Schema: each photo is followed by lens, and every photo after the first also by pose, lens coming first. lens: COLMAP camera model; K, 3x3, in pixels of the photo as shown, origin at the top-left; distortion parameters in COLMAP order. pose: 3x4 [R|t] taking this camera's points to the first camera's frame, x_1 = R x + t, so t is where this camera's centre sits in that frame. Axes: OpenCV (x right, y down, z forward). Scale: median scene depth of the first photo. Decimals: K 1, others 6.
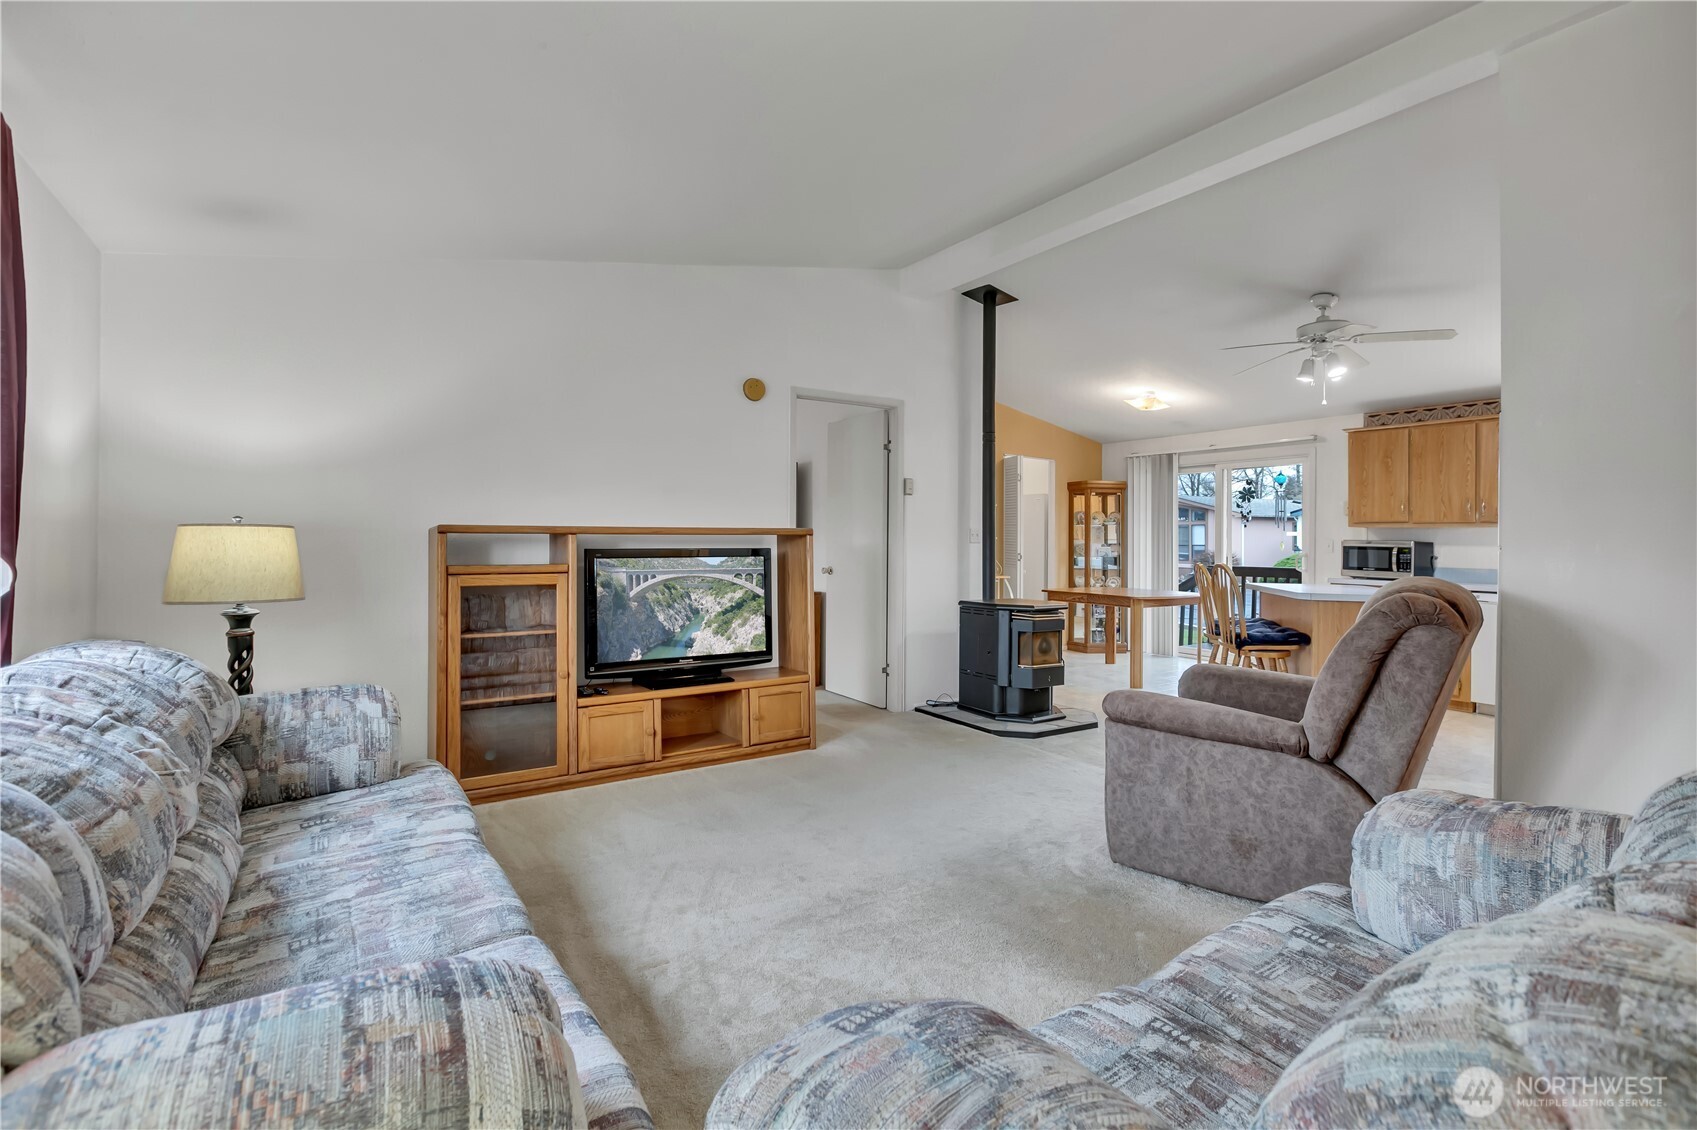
lens RADIAL K [[772.5, 0, 854.2], [0, 772.5, 533.2], [0, 0, 1]] dist [0.002828, -0.002290]
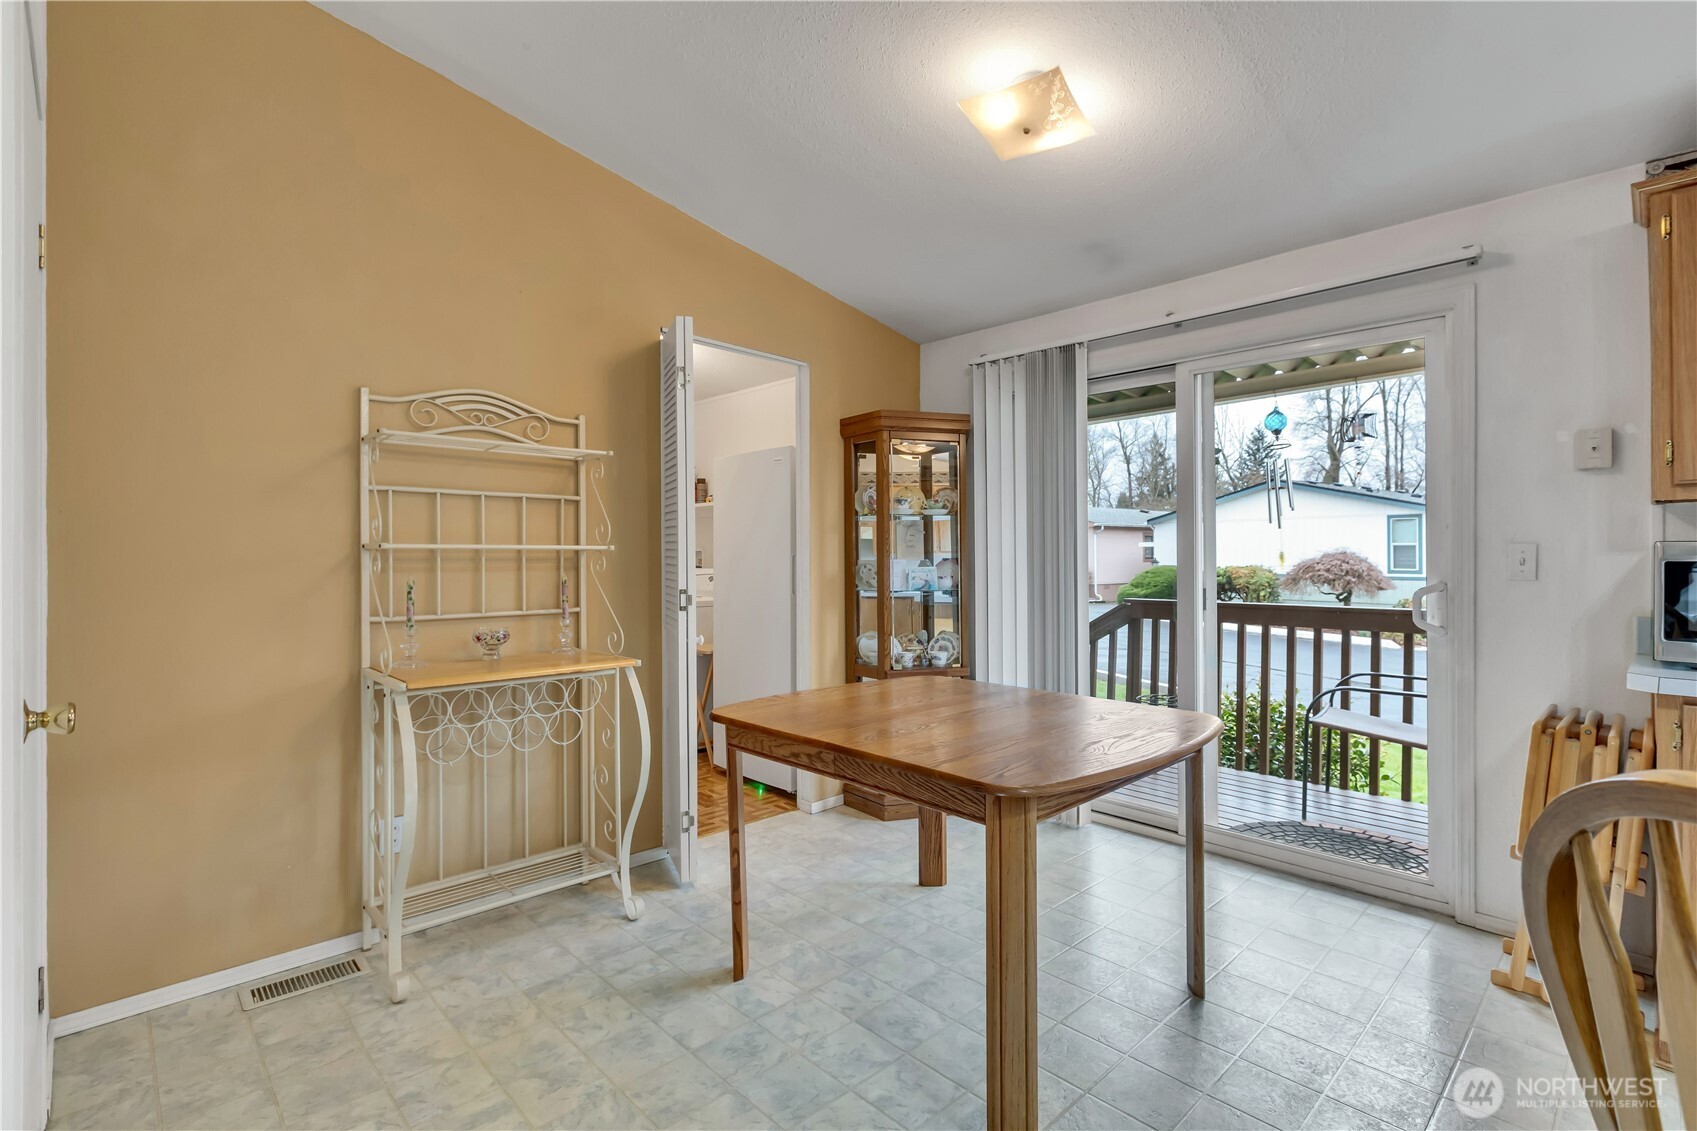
lens RADIAL K [[797.8, 0, 858.1], [0, 797.8, 565.8], [0, 0, 1]] dist [0.005637, 0.002056]
pose [[0.980466, -0.011950, 0.196325, 0.316408], [0.007744, 0.999724, 0.022178, 0.010464], [-0.196536, -0.020224, 0.980288, 0.896786]]
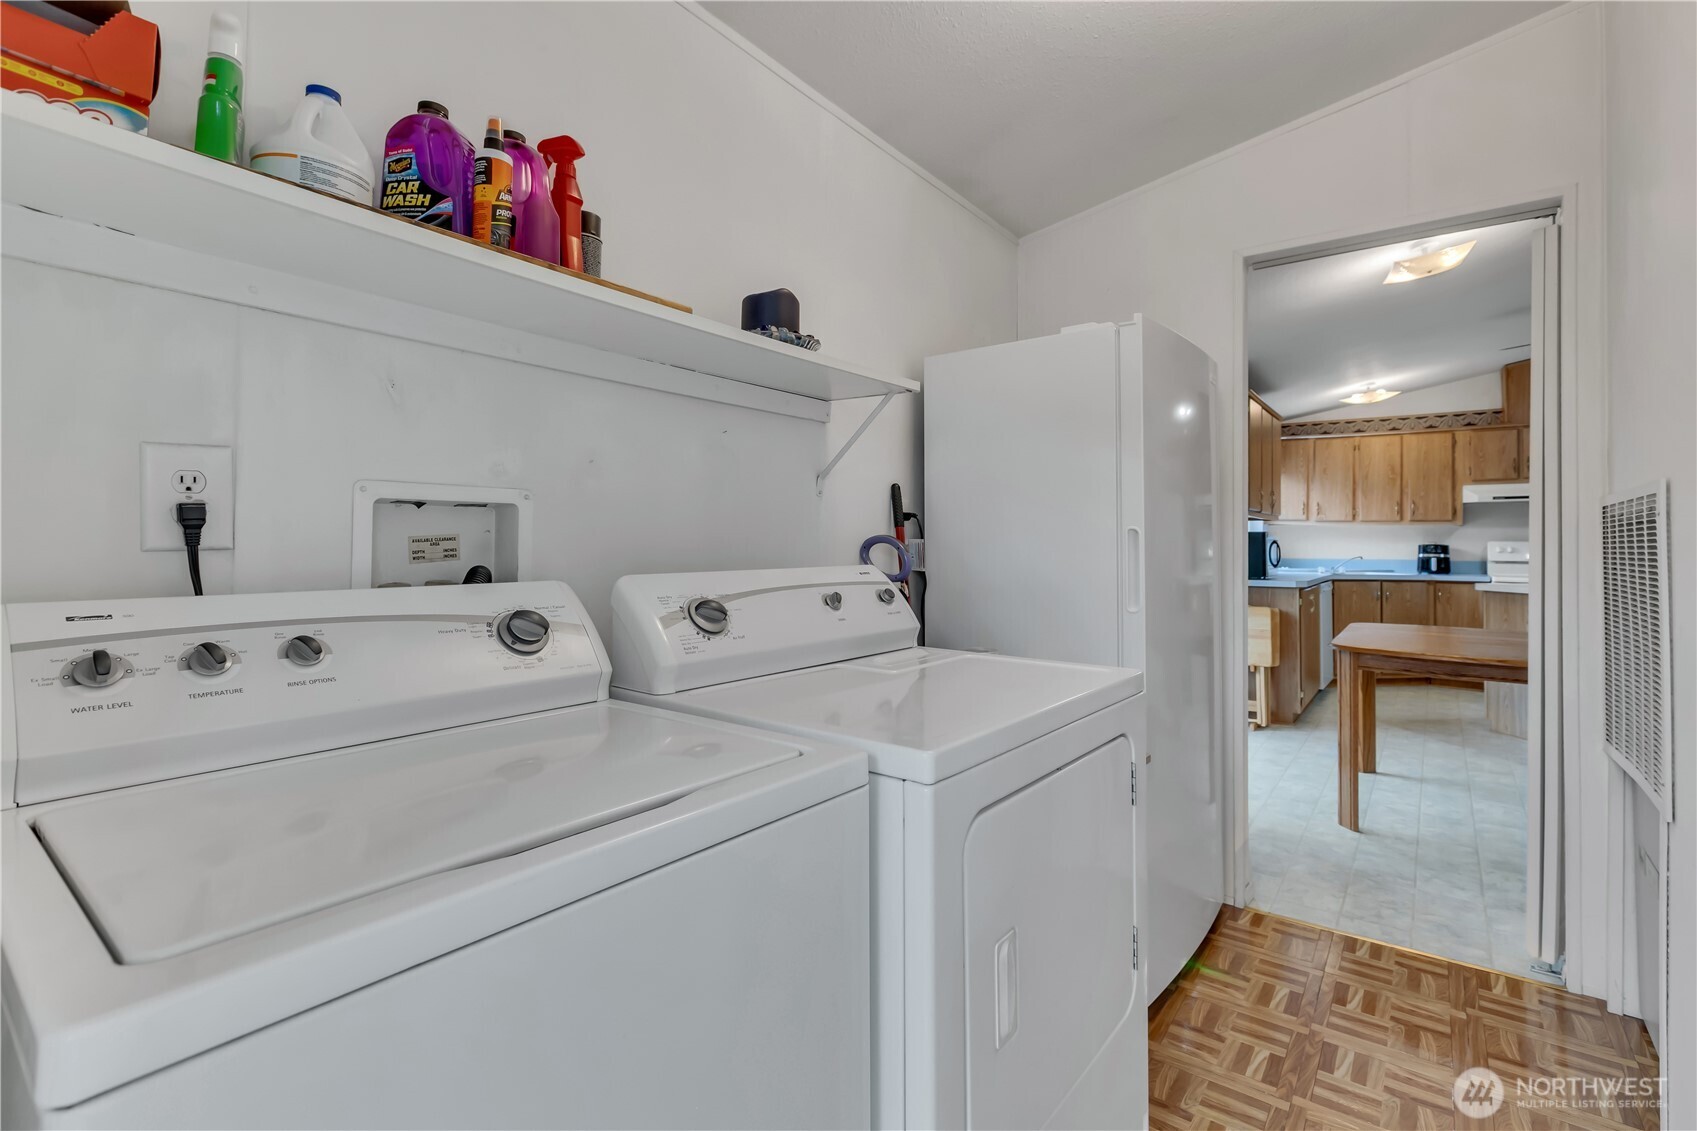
lens RADIAL K [[772.5, 0, 871.9], [0, 772.5, 536.2], [0, 0, 1]] dist [0.002828, -0.002290]
pose [[-0.358726, -0.011372, 0.933373, 0.053086], [-0.018235, 0.999820, 0.005174, 0.019484], [-0.933265, -0.015164, -0.358869, 1.961793]]
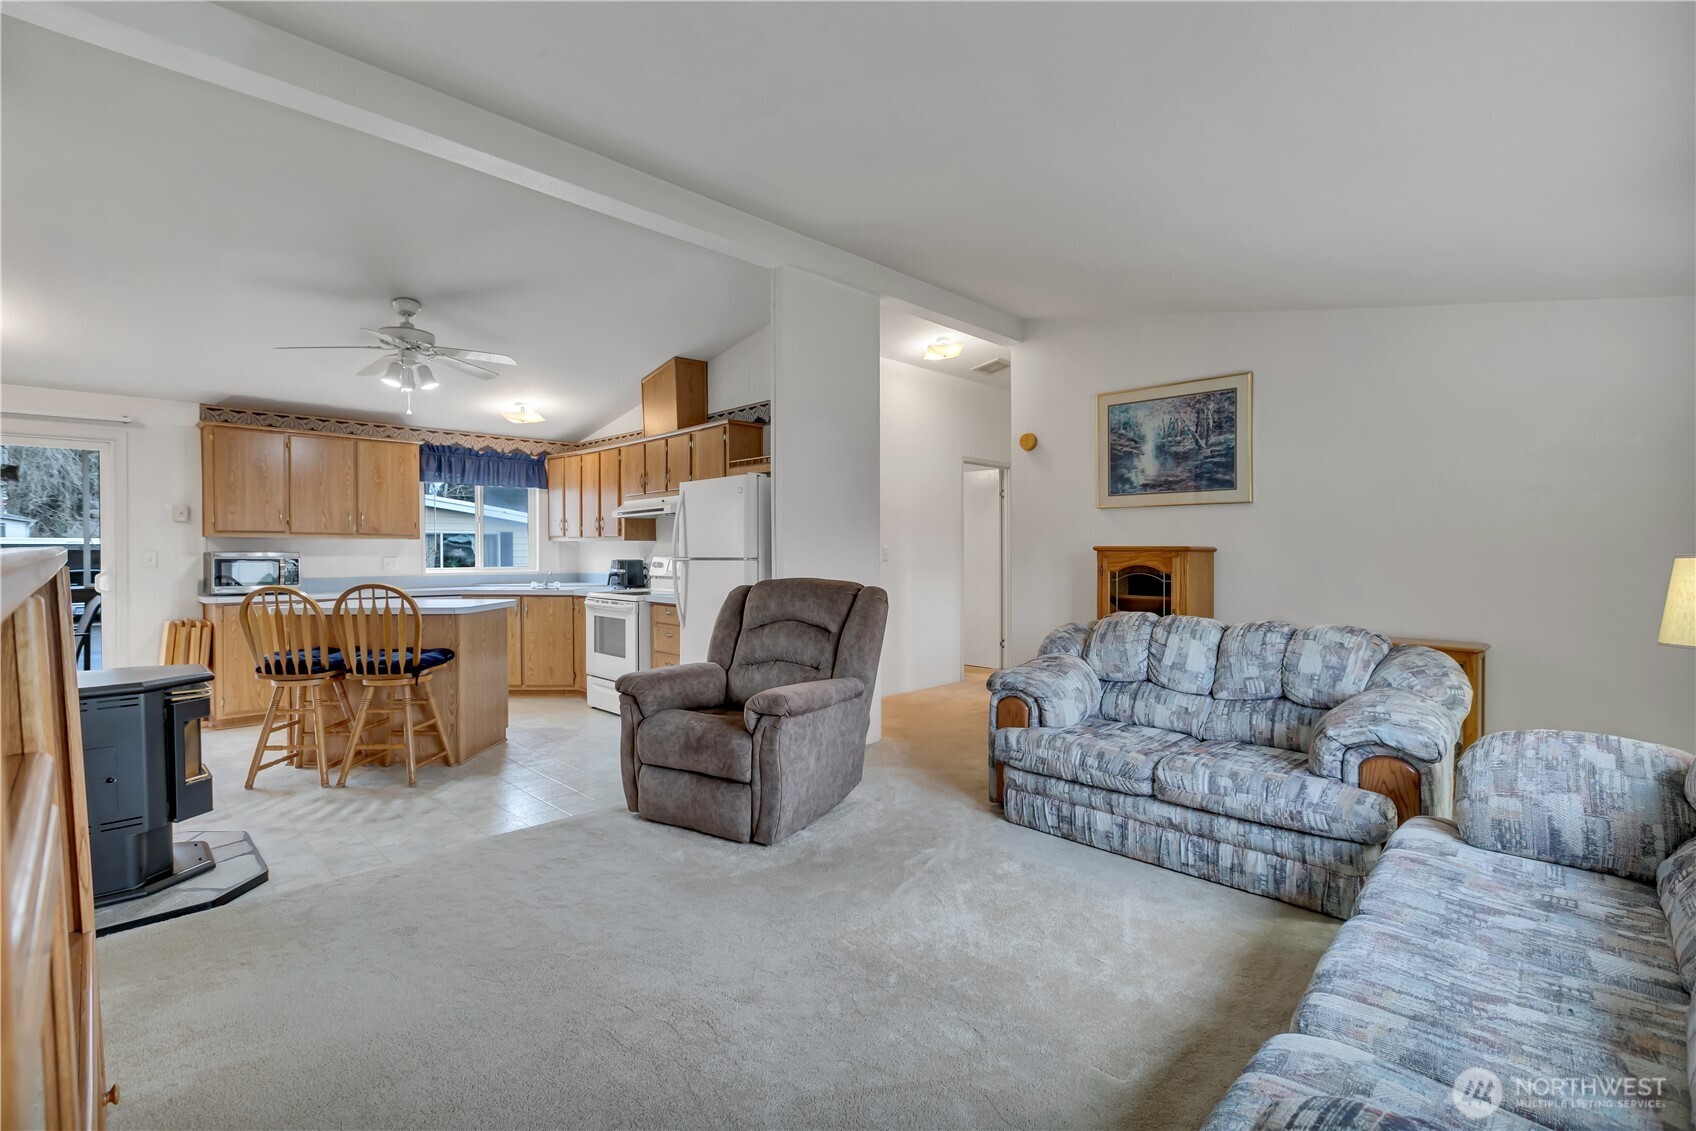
lens RADIAL K [[772.1, 0, 853.3], [0, 772.1, 545.6], [0, 0, 1]] dist [0.002828, -0.002290]
pose [[-0.205095, -0.006594, 0.978720, -0.406127], [-0.007000, 0.999962, 0.005270, -0.009029], [-0.978717, -0.005770, -0.205133, 0.577144]]
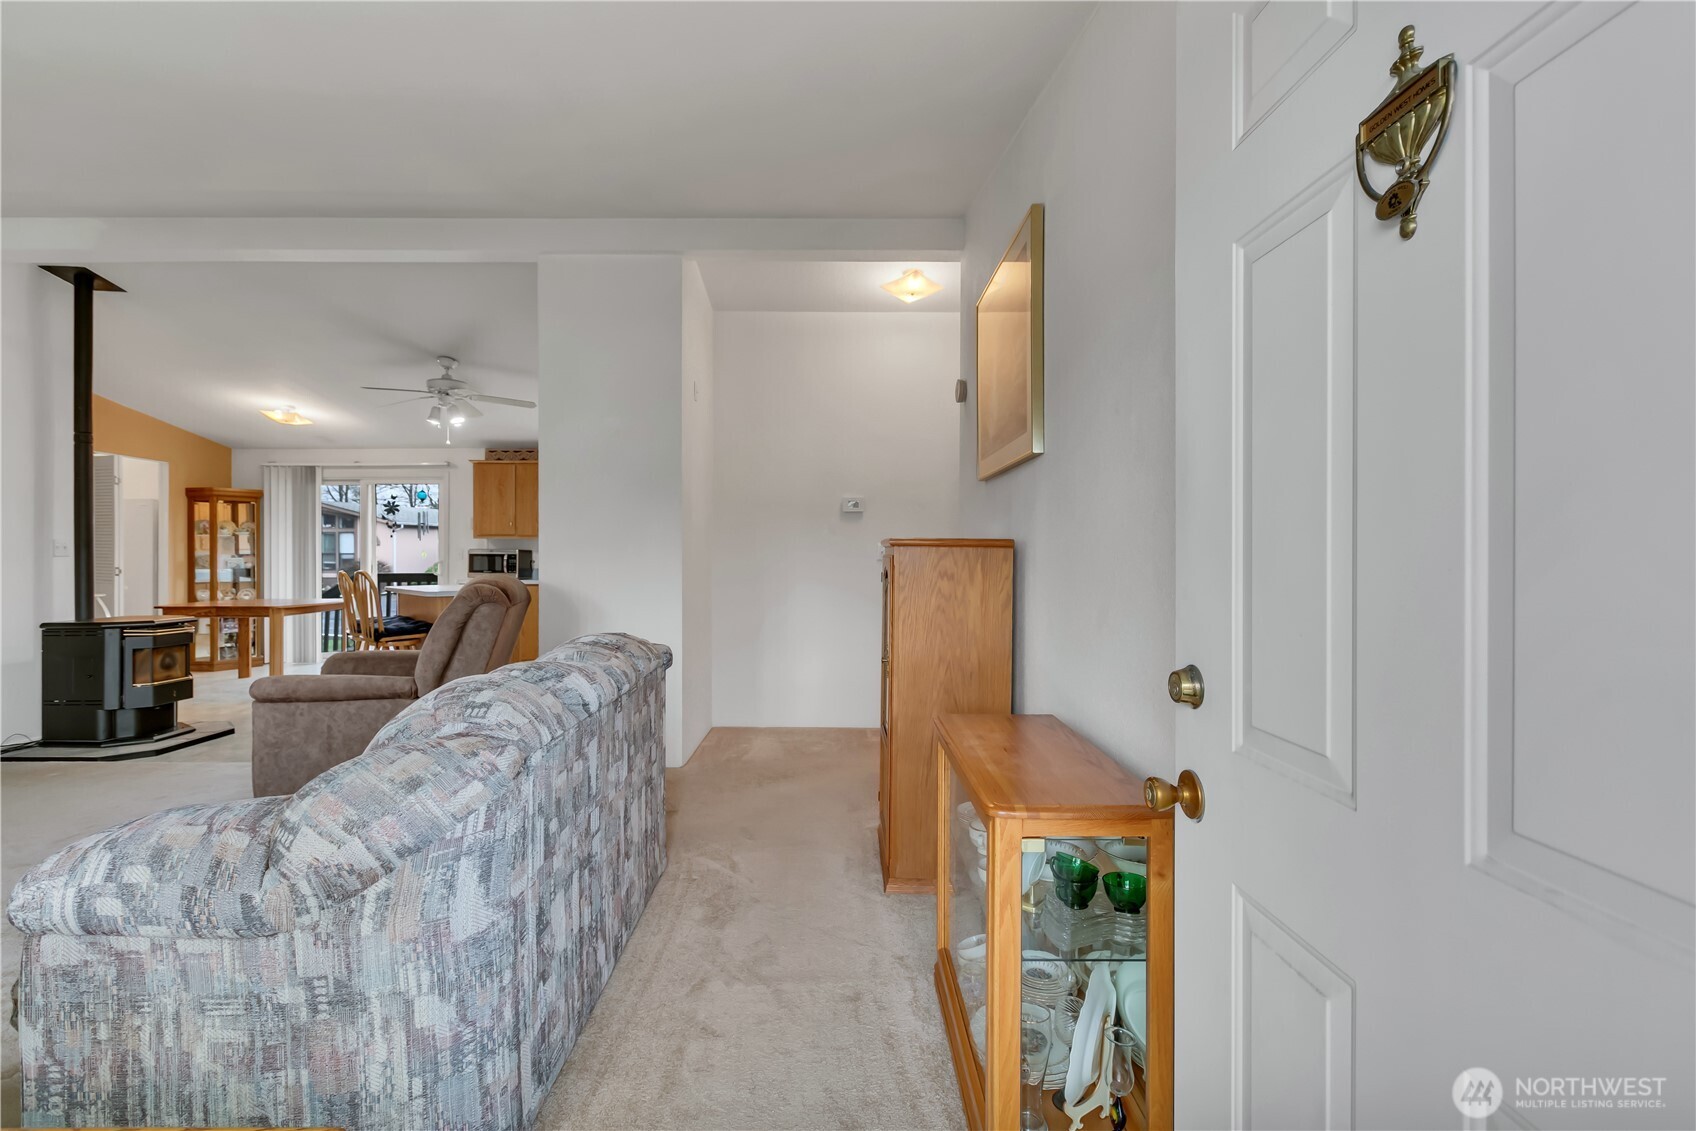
lens RADIAL K [[772.1, 0, 847.1], [0, 772.1, 544.3], [0, 0, 1]] dist [0.002828, -0.002290]
pose [[0.546369, -0.003490, 0.837538, -0.092239], [-0.000595, 0.999989, 0.004555, -0.006007], [-0.837545, -0.002987, 0.546361, -0.226676]]
